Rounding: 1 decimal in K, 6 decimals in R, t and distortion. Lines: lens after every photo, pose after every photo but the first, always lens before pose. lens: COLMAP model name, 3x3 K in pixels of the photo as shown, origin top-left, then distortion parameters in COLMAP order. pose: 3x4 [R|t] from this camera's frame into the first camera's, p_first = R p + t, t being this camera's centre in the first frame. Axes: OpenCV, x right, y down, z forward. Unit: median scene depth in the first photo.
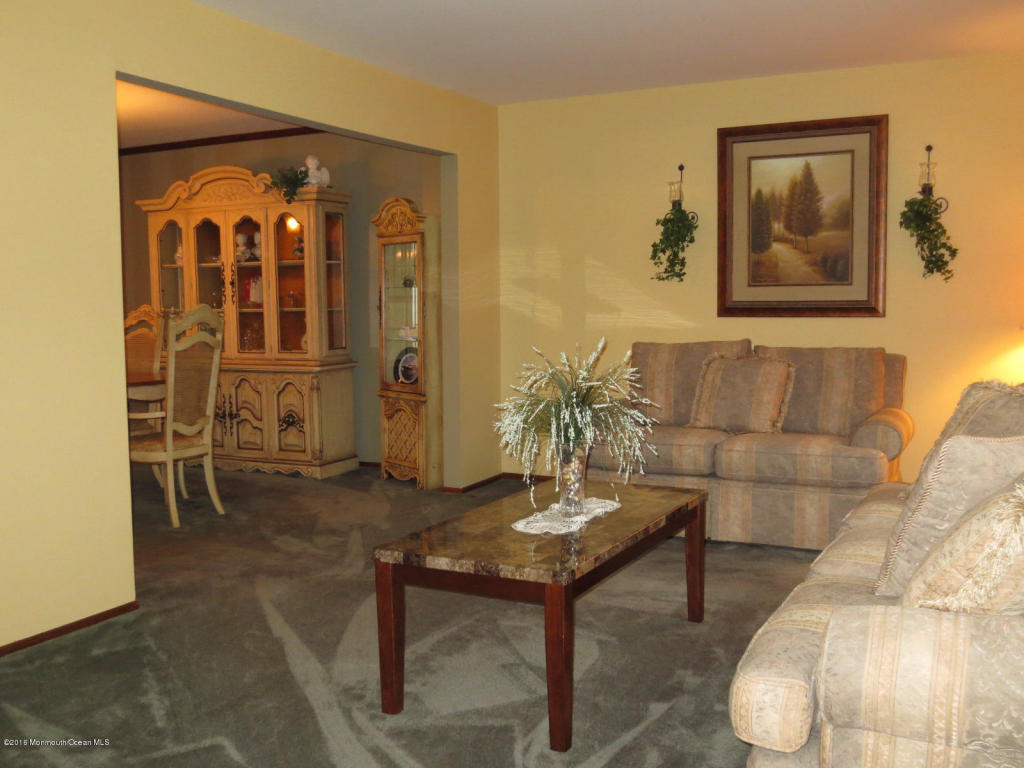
lens RADIAL K [[1016.3, 0, 512.0], [0, 1016.3, 382.5], [0, 0, 1]] dist [-0.010083, 0.000000]
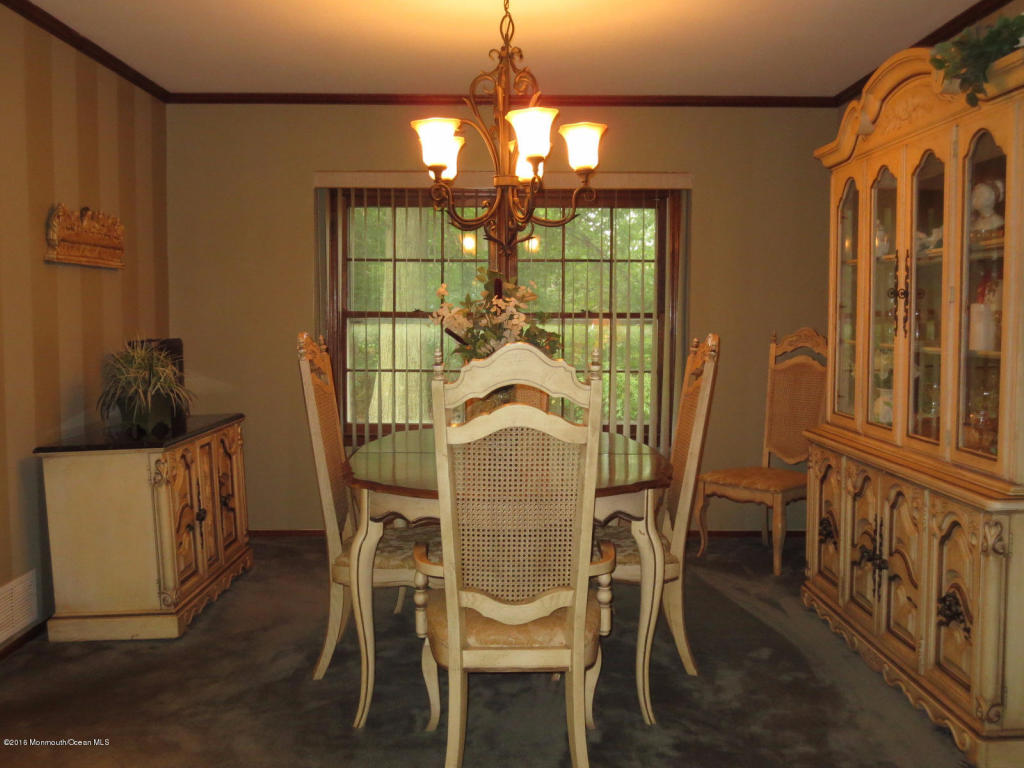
lens RADIAL K [[1016.3, 0, 513.0], [0, 1016.3, 390.1], [0, 0, 1]] dist [-0.010083, 0.000000]
pose [[0.462008, 0.079623, -0.883294, 0.072397], [-0.076803, 0.995812, 0.049594, -0.062762], [0.883544, 0.044926, 0.466189, 0.623785]]
